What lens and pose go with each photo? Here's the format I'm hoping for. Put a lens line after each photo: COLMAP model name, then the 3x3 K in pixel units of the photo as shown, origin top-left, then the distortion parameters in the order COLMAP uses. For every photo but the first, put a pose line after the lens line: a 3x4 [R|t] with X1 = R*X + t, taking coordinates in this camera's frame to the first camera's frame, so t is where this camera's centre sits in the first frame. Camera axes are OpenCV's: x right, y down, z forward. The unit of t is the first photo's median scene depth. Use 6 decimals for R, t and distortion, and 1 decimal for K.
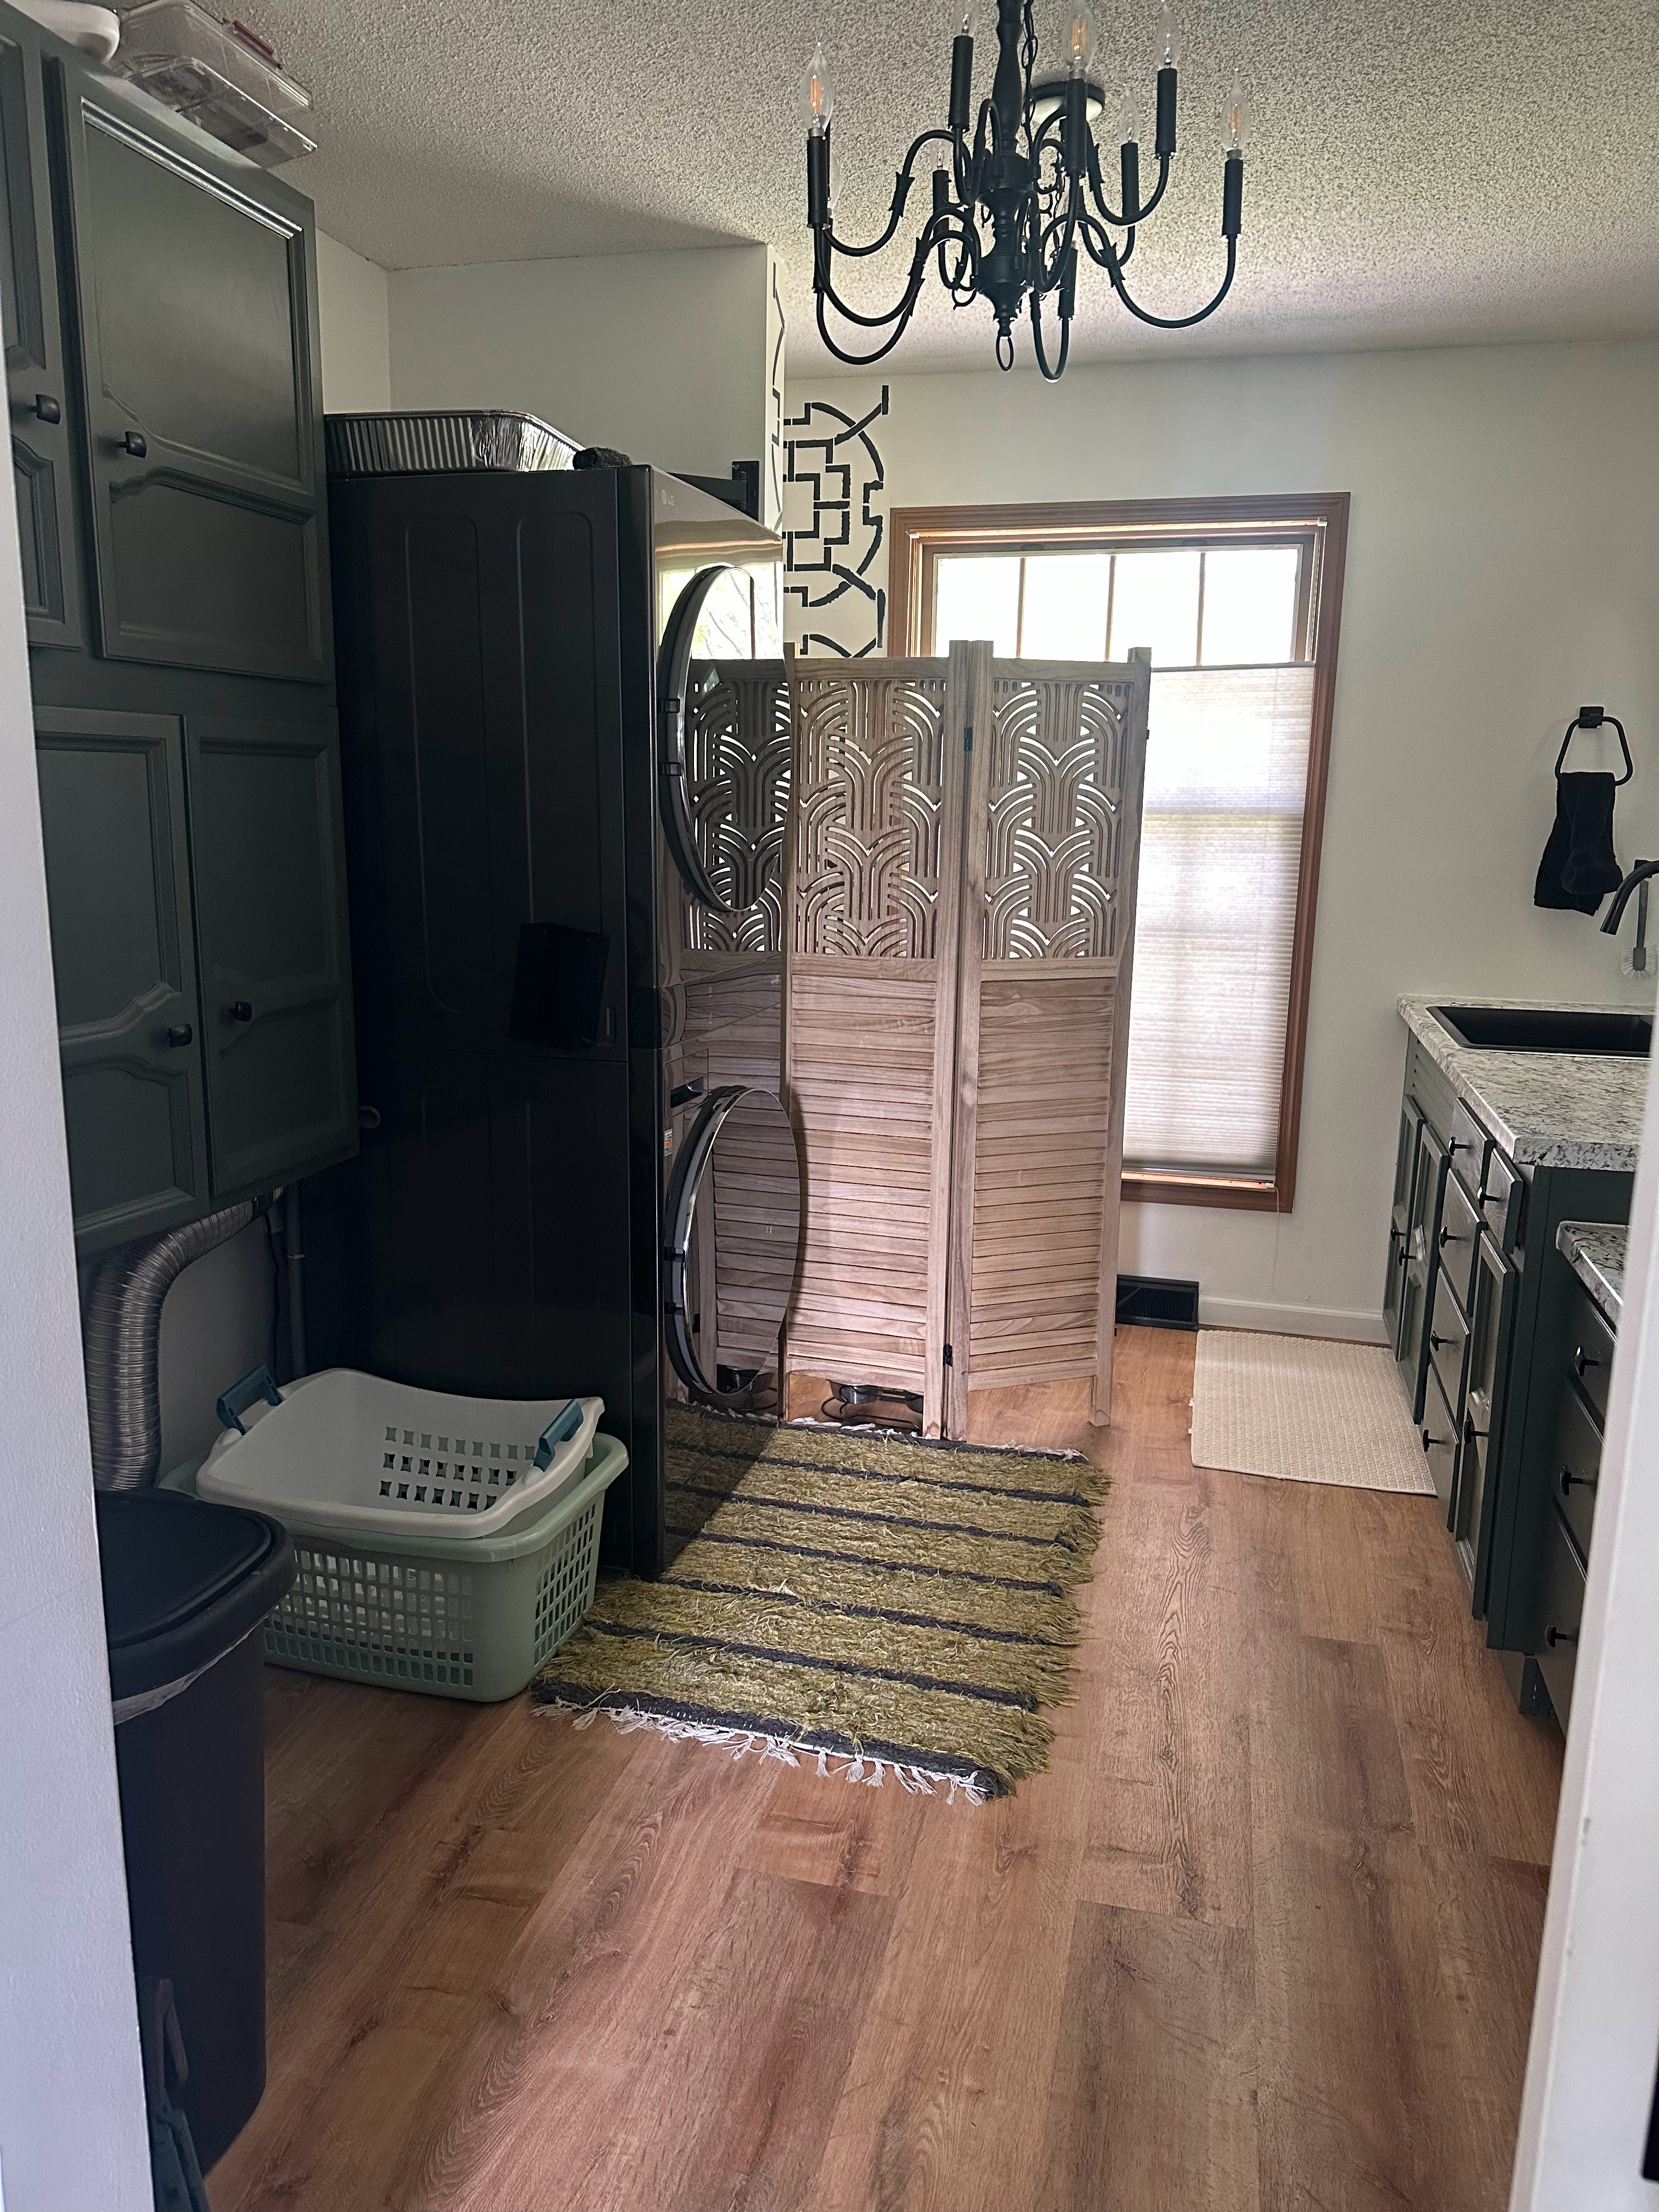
lens RADIAL K [[1535.8, 0, 846.4], [0, 1535.8, 1108.0], [0, 0, 1]] dist [0.190457, -0.372293]
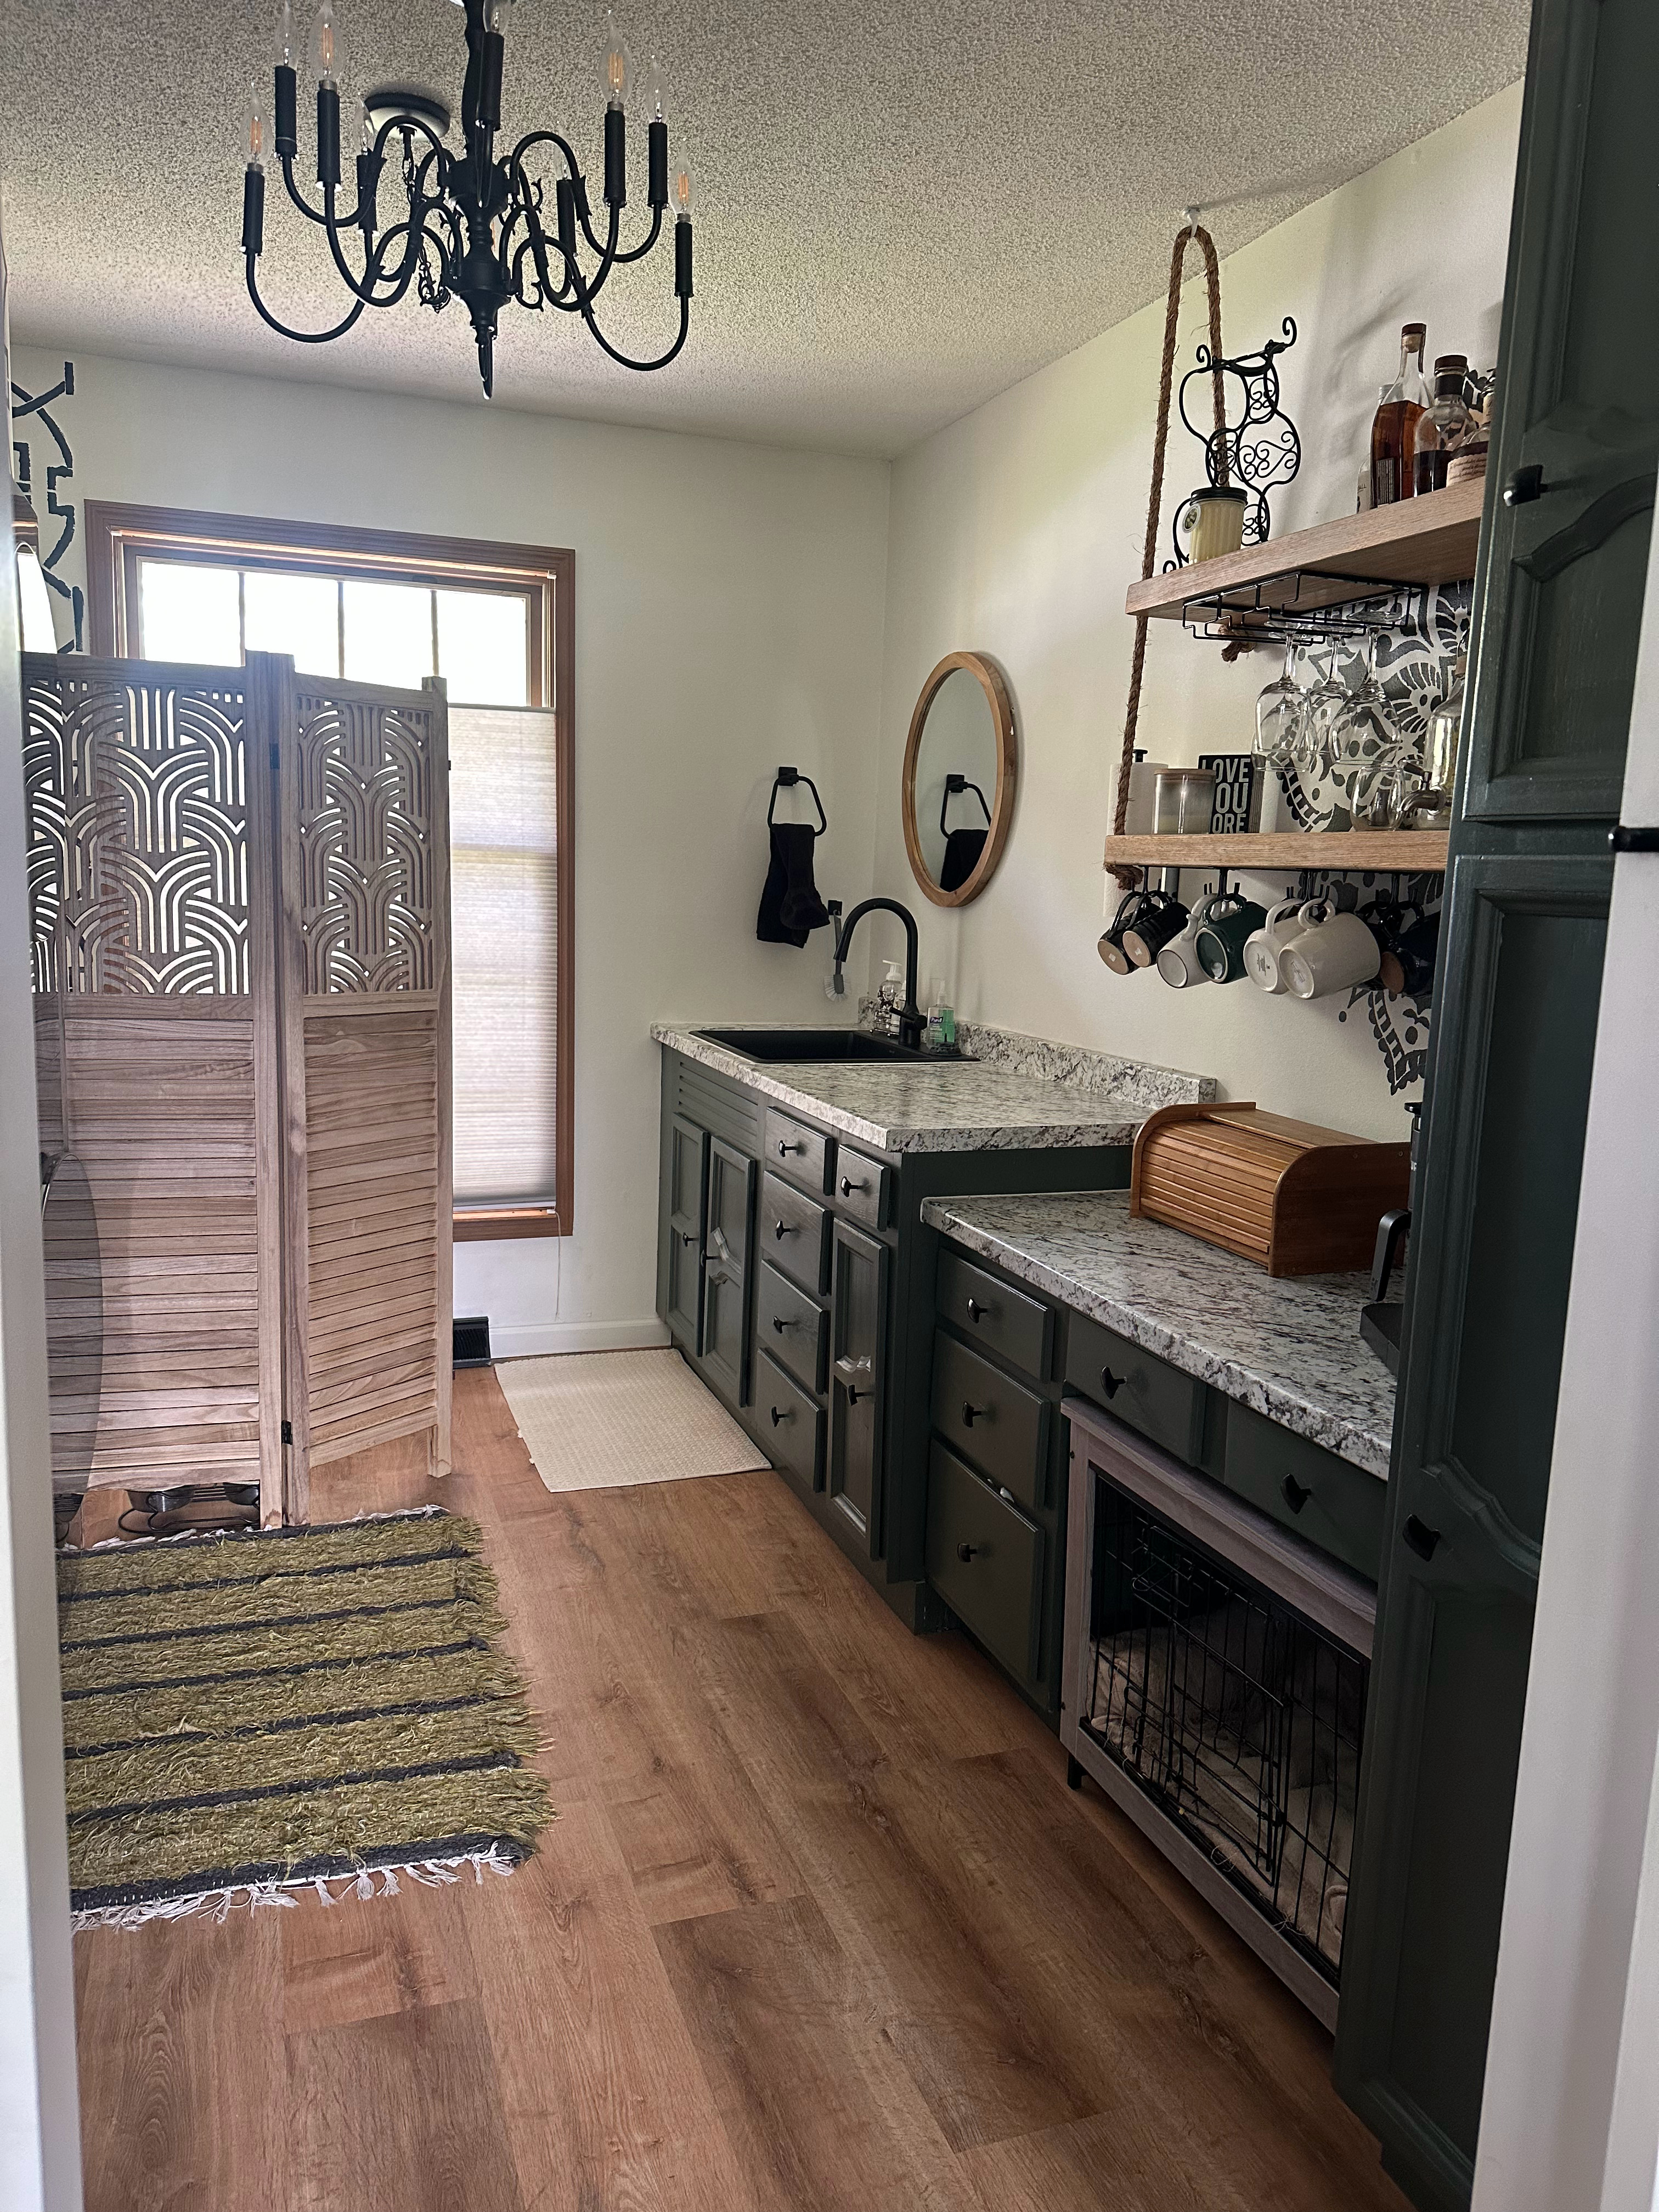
lens RADIAL K [[1539.4, 0, 829.5], [0, 1539.4, 1106.0], [0, 0, 1]] dist [0.108954, -0.158220]
pose [[0.831355, -0.069467, 0.551383, -0.164062], [0.088007, 0.996094, -0.007198, 0.004248], [-0.548729, 0.054510, 0.834221, 0.054902]]
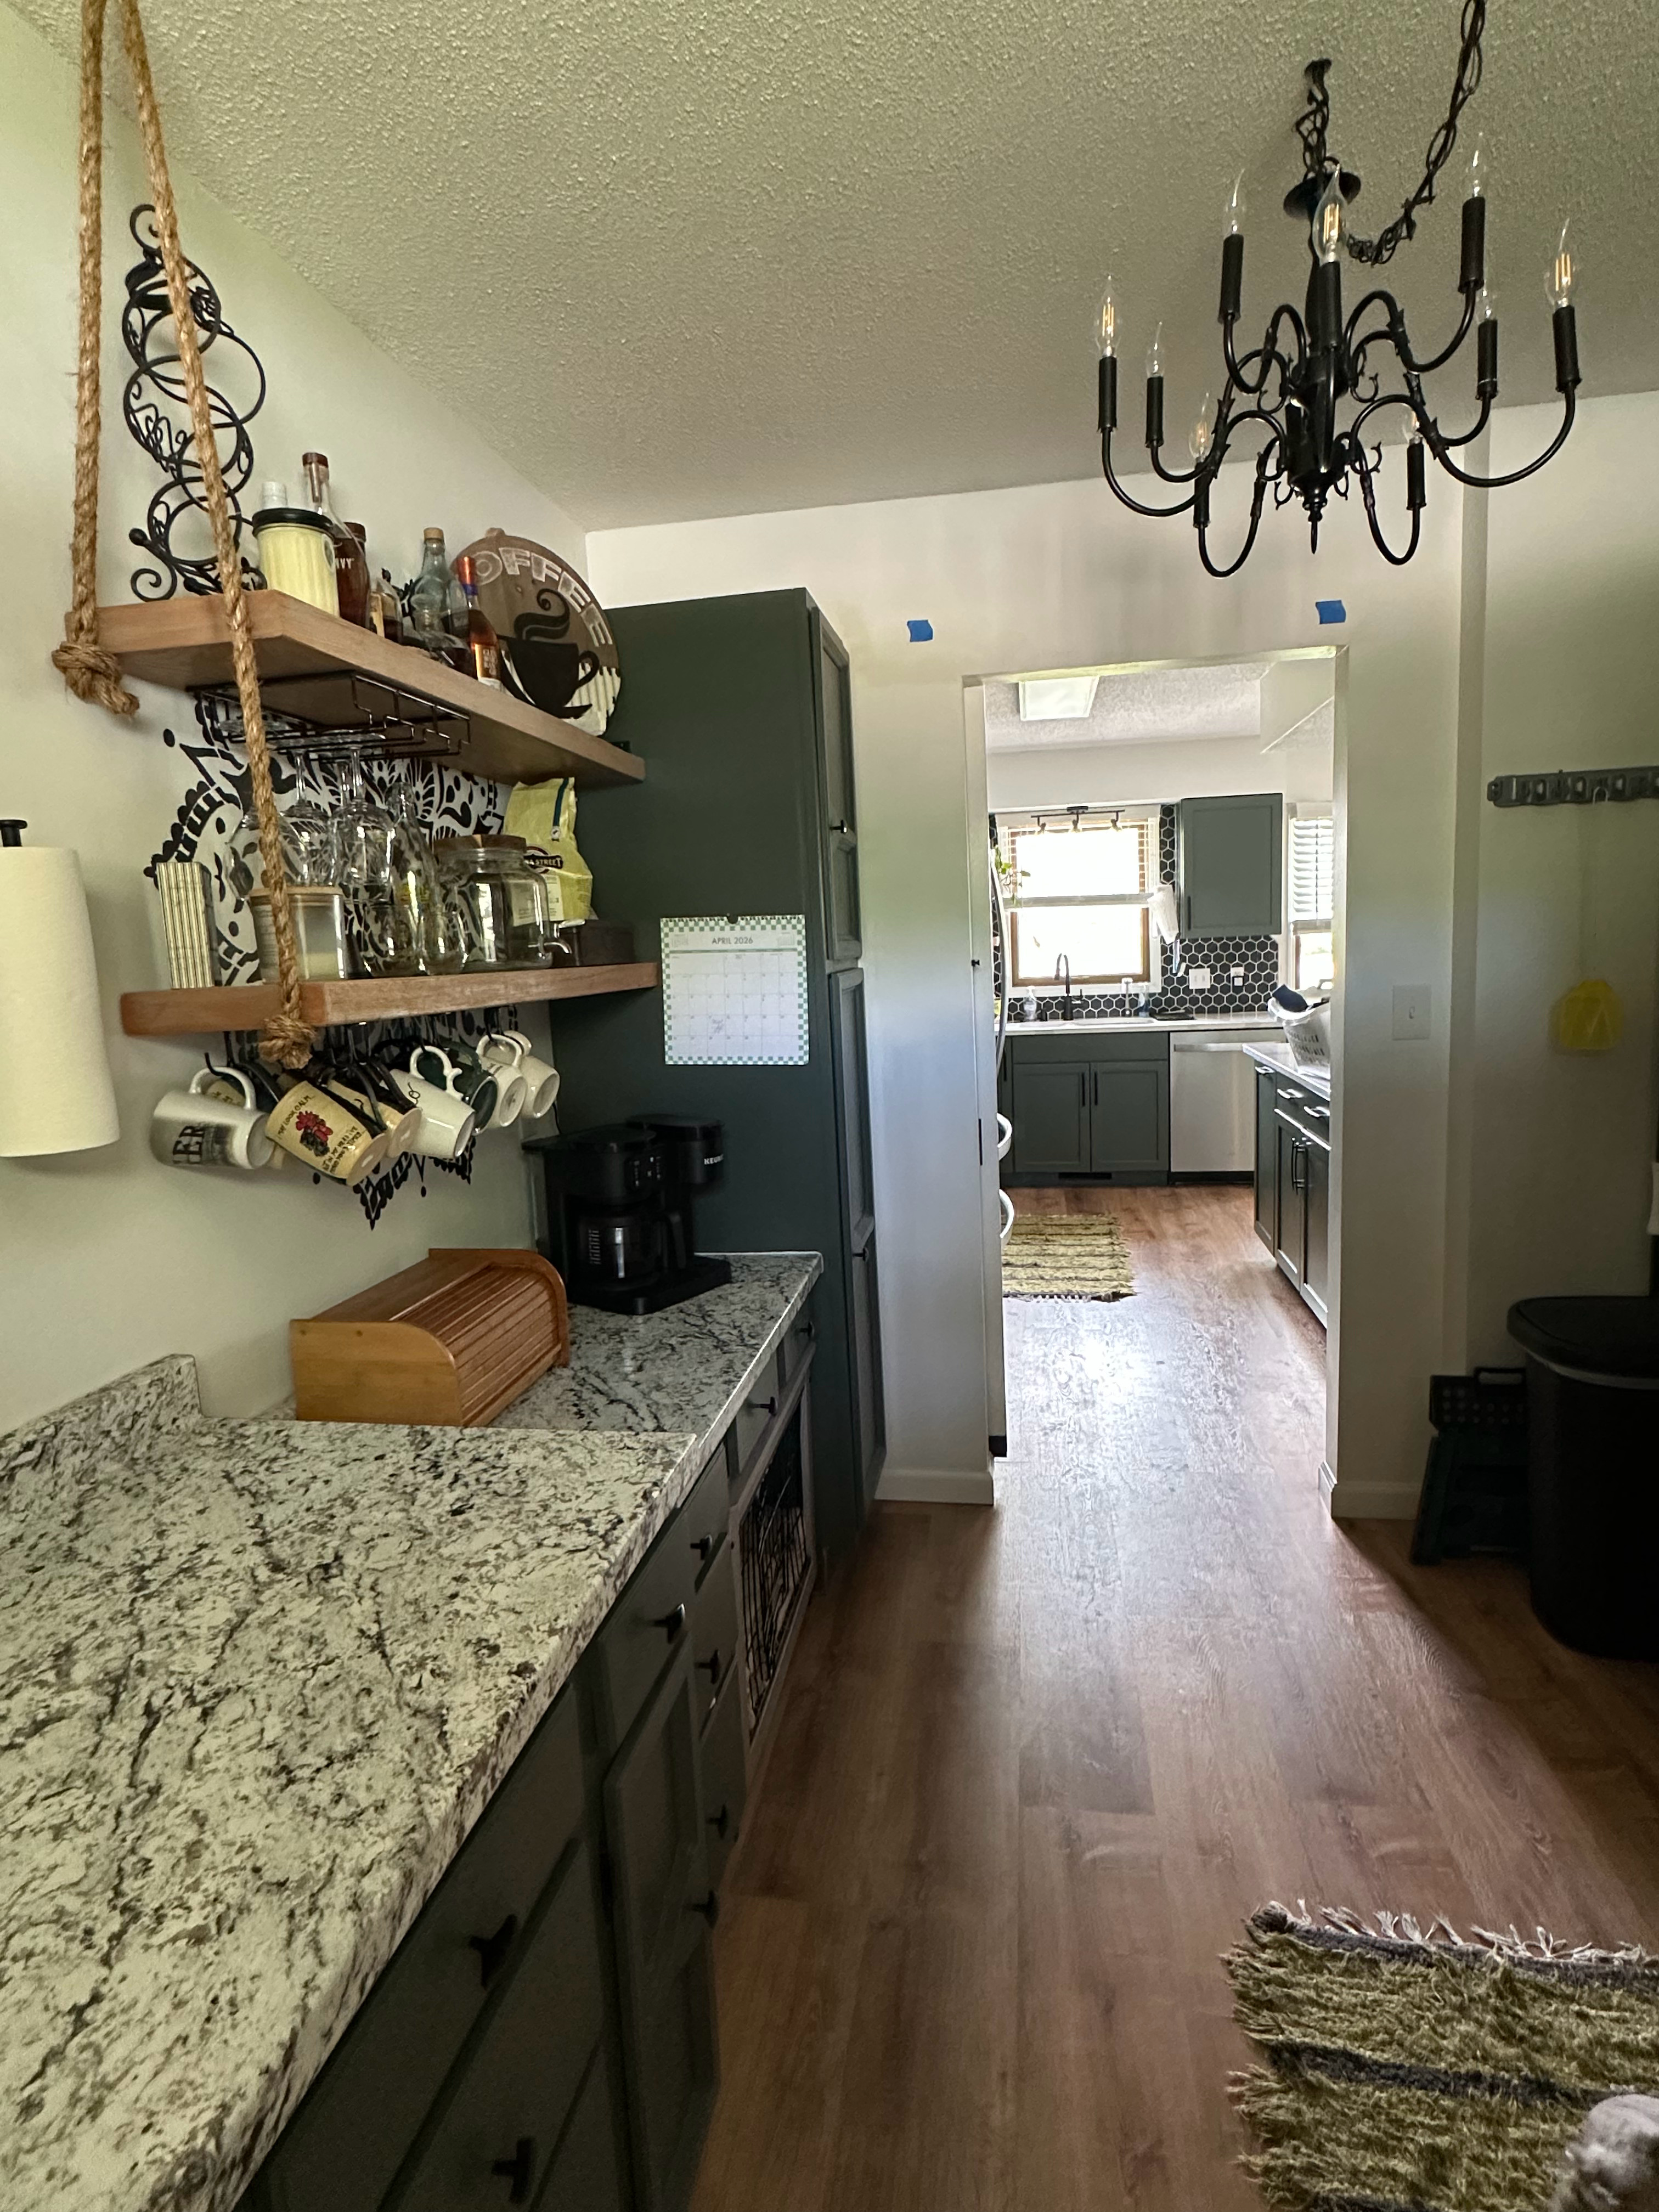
lens RADIAL K [[1169.8, 0, 829.5], [0, 1169.8, 1106.0], [0, 0, 1]] dist [0.001573, -0.000801]
pose [[-0.997203, 0.041570, -0.062120, 0.302410], [0.018627, 0.943067, 0.332081, -0.232640], [0.072388, 0.329995, -0.941203, 1.100749]]
